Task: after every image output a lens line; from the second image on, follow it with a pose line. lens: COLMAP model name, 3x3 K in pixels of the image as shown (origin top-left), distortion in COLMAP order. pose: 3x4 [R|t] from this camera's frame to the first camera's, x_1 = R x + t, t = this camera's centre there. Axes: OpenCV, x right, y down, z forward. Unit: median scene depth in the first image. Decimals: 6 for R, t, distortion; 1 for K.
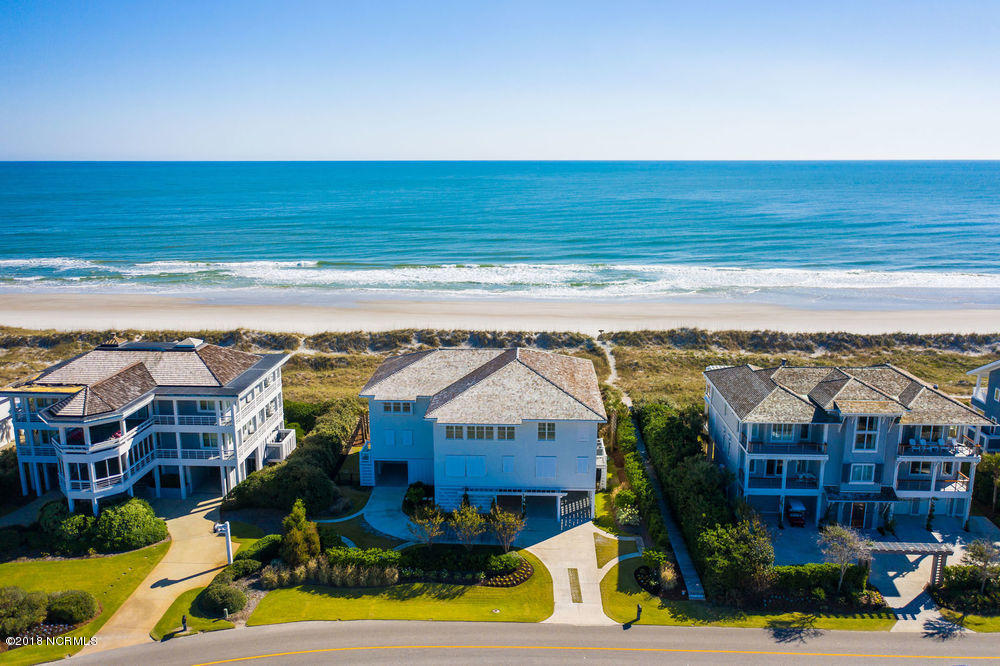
lens RADIAL K [[789.4, 0, 496.8], [0, 789.4, 331.7], [0, 0, 1]] dist [-0.010692, 0.002669]
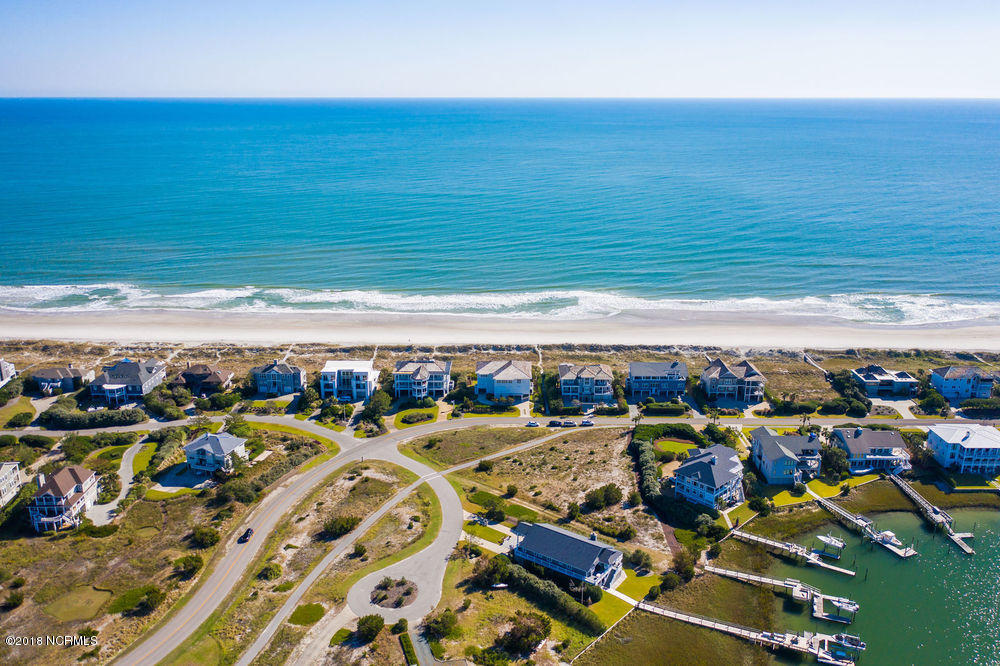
lens RADIAL K [[797.7, 0, 493.9], [0, 797.7, 331.6], [0, 0, 1]] dist [-0.027830, 0.046531]
pose [[0.999538, -0.007214, 0.029527, -0.217220], [0.004898, 0.996960, 0.077767, -0.521172], [-0.029998, -0.077587, 0.996534, -3.580187]]
